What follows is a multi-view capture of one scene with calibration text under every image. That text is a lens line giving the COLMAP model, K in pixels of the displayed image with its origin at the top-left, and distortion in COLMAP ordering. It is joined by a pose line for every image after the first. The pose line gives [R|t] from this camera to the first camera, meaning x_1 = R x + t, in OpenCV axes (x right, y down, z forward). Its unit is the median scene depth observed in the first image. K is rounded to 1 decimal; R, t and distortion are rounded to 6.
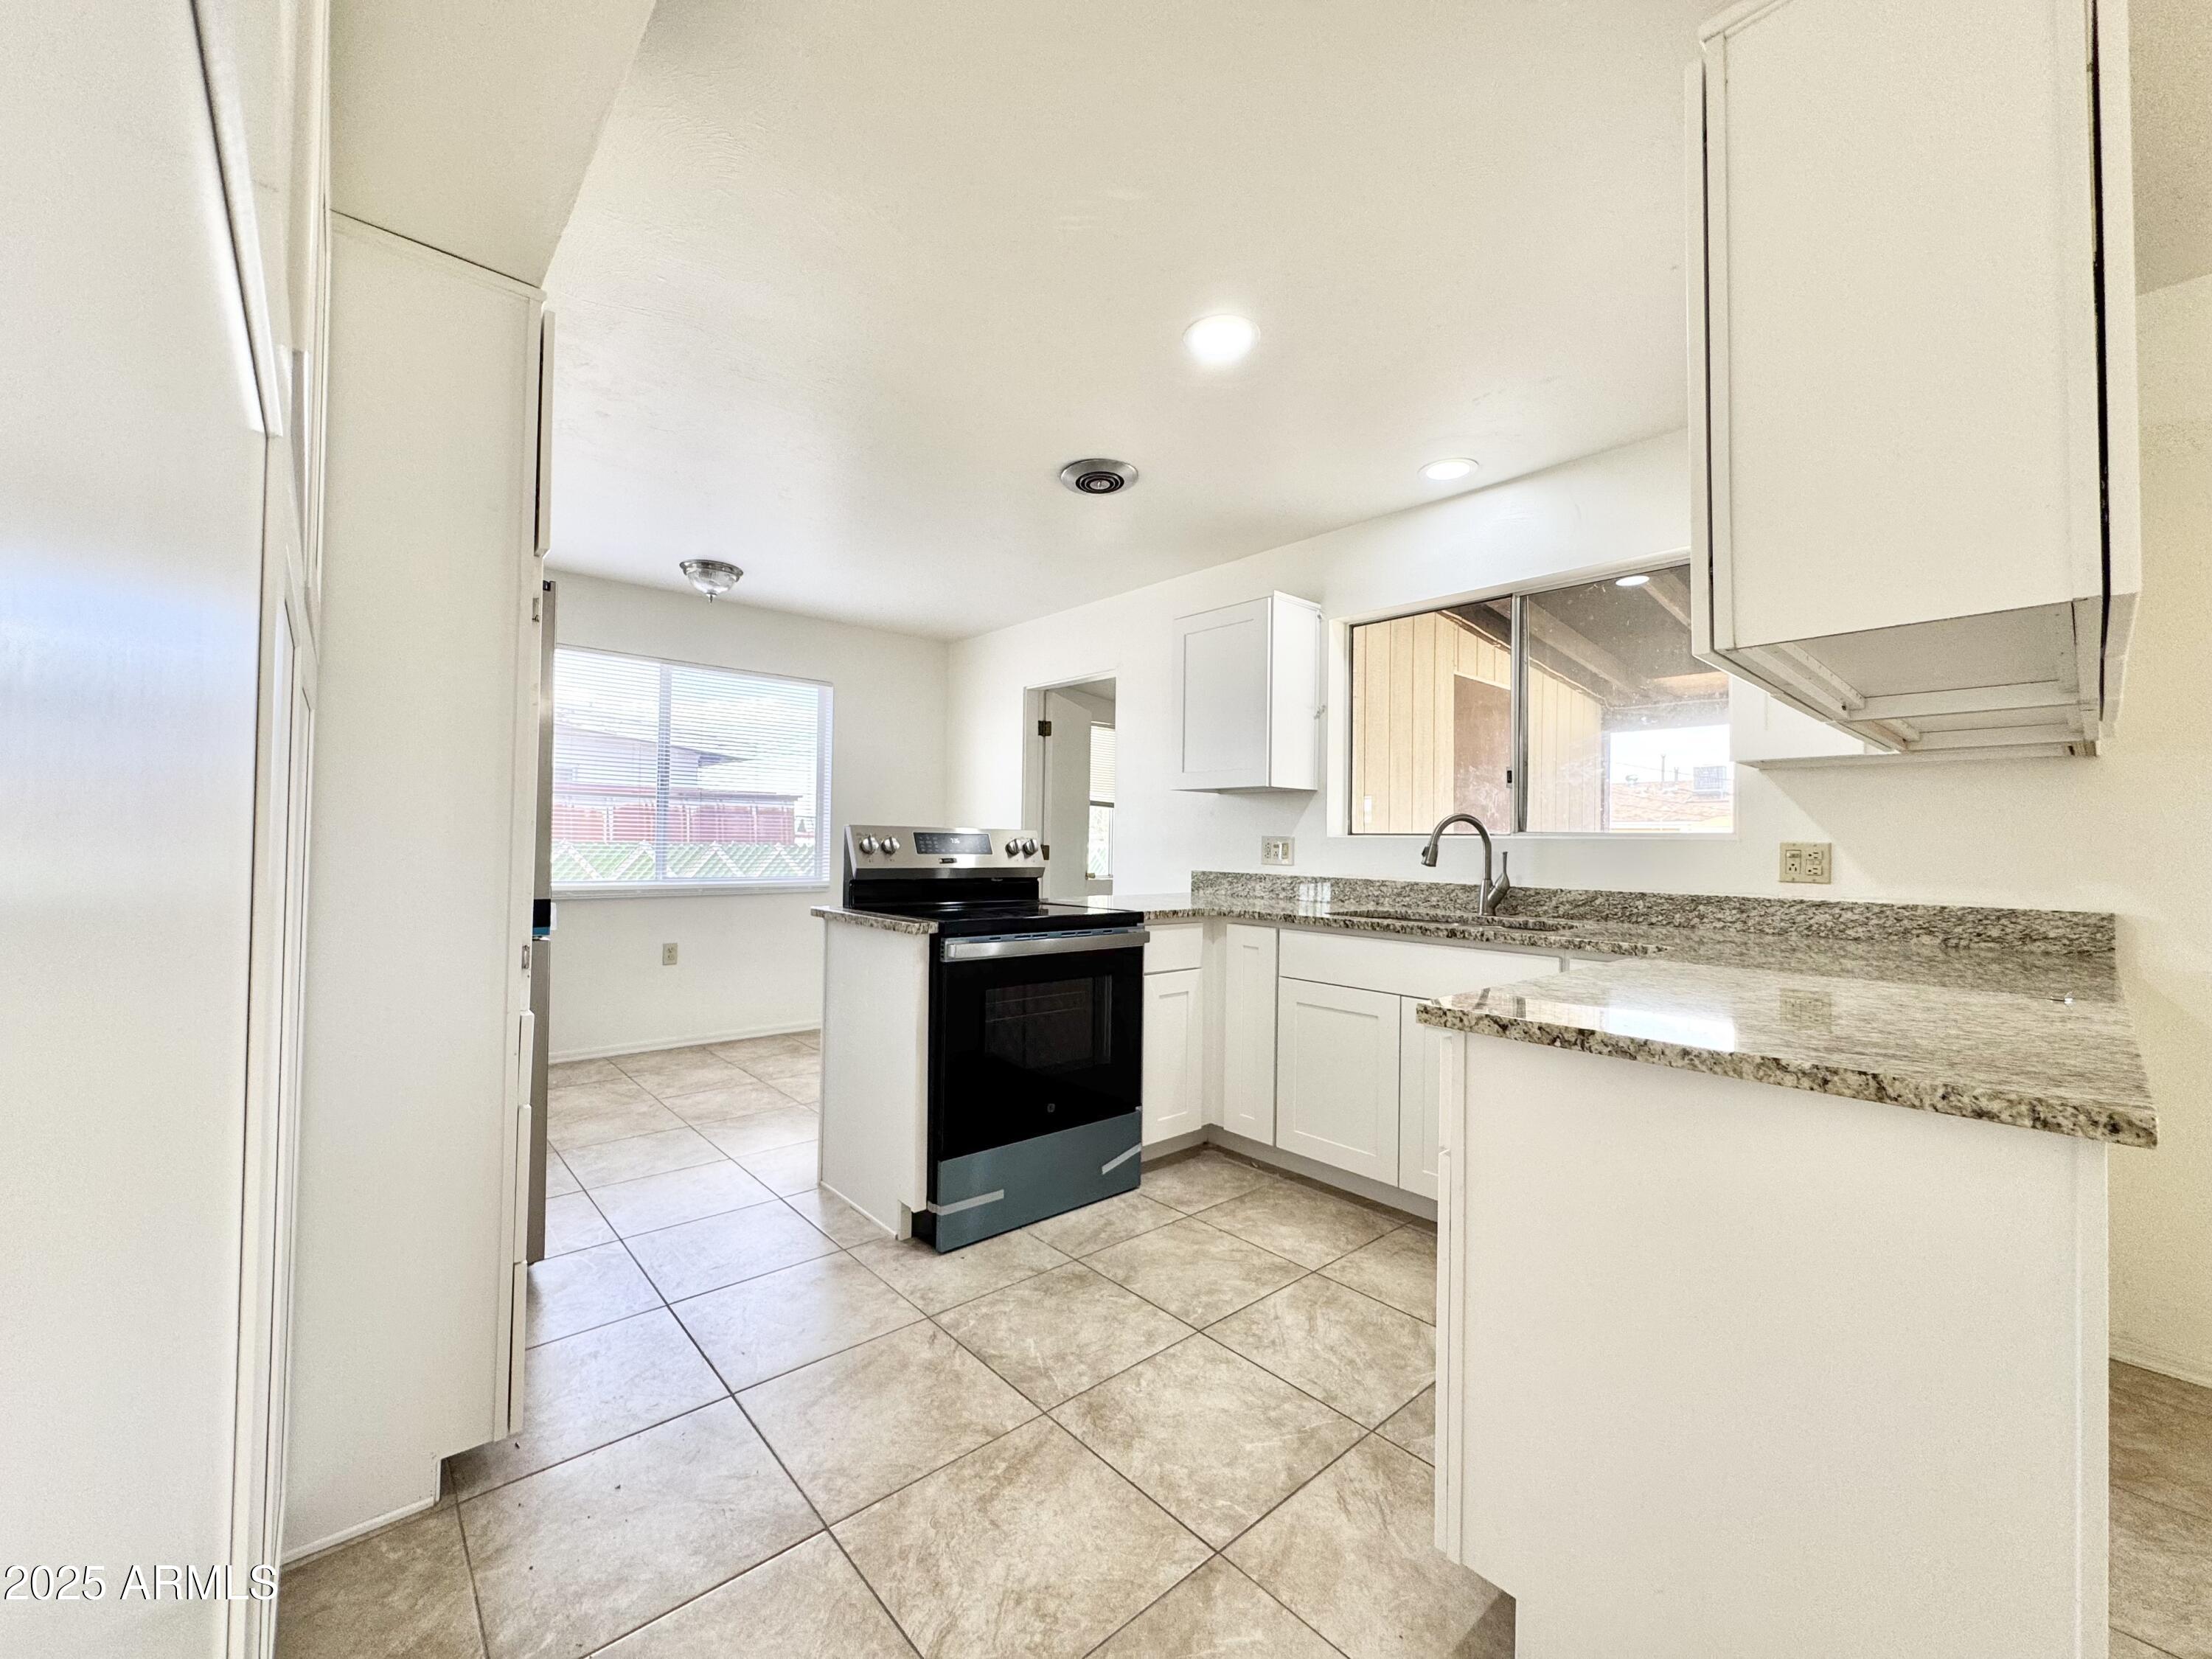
lens RADIAL K [[880.5, 0, 1106.0], [0, 880.5, 829.5], [0, 0, 1]] dist [0.000035, -0.000080]
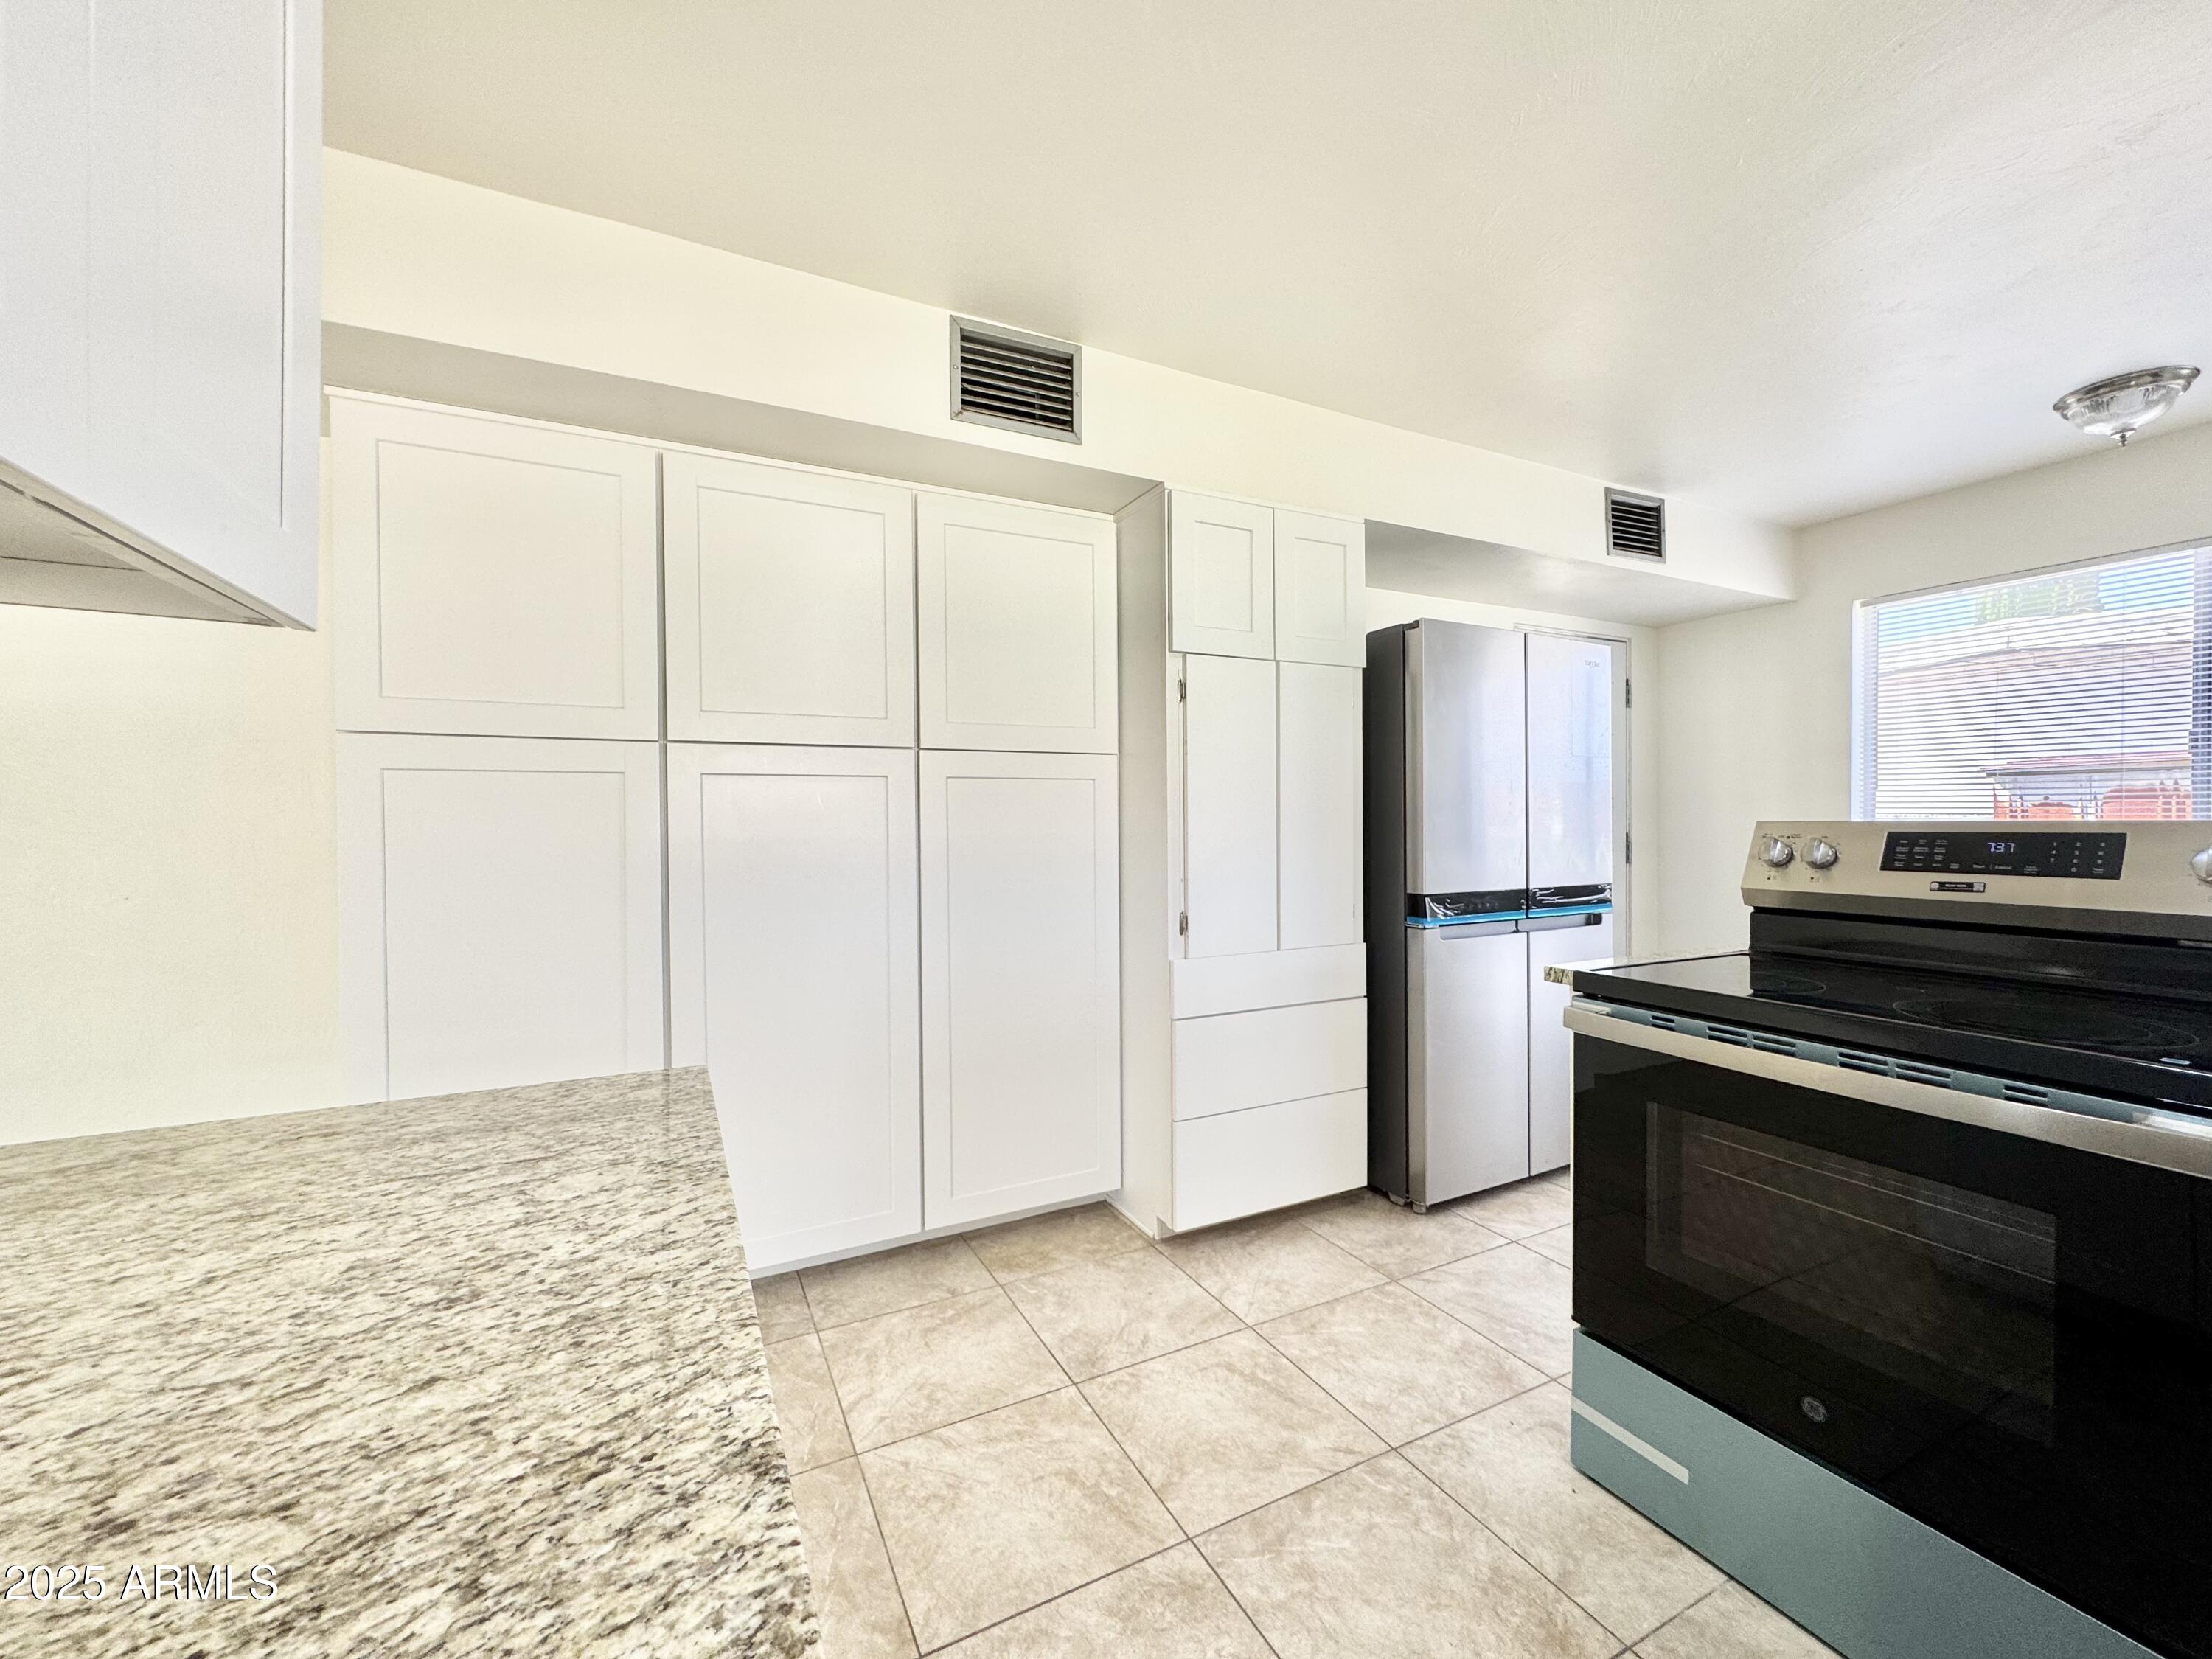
lens RADIAL K [[880.5, 0, 1106.0], [0, 880.5, 829.5], [0, 0, 1]] dist [0.000035, -0.000080]
pose [[-0.257104, -0.008207, -0.966349, 0.511105], [0.018019, 0.999749, -0.013285, 0.000704], [0.966216, -0.020828, -0.256892, 0.771953]]
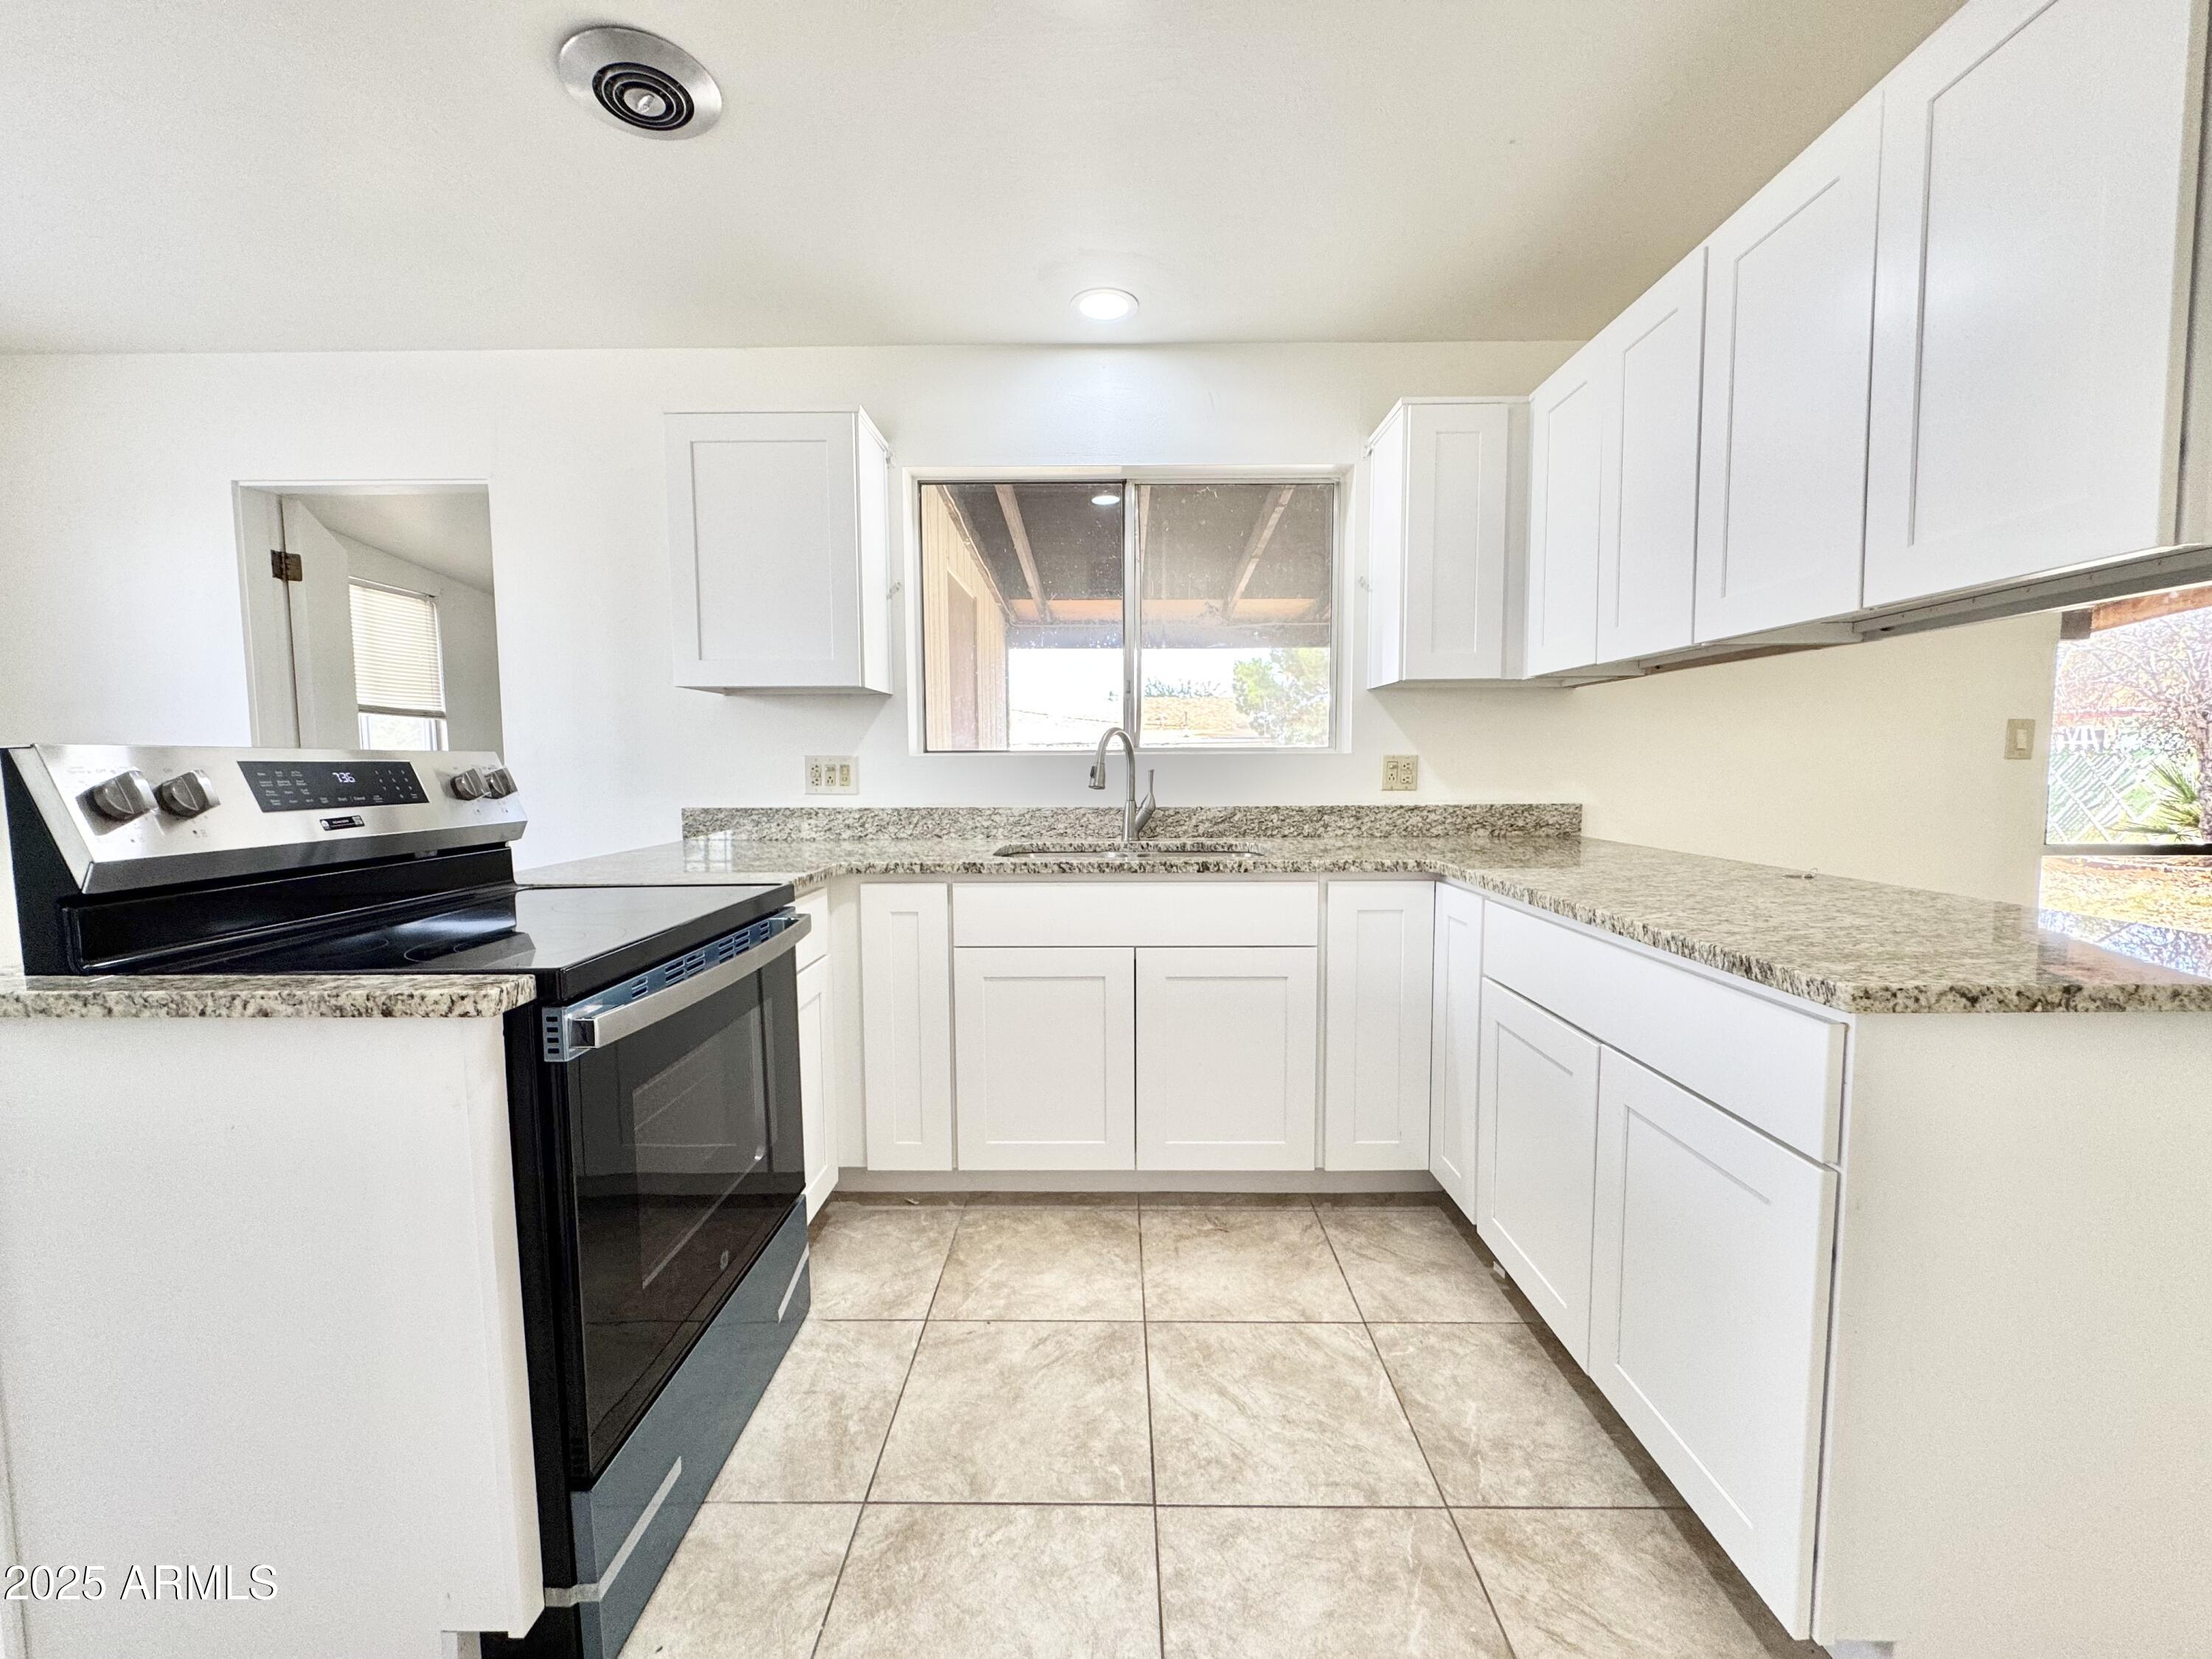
lens RADIAL K [[880.5, 0, 1106.0], [0, 880.5, 829.5], [0, 0, 1]] dist [0.000035, -0.000080]
pose [[0.673427, -0.076892, 0.735244, -0.290779], [0.005431, 0.995064, 0.099089, -0.003955], [-0.739234, -0.062736, 0.670521, 0.482256]]
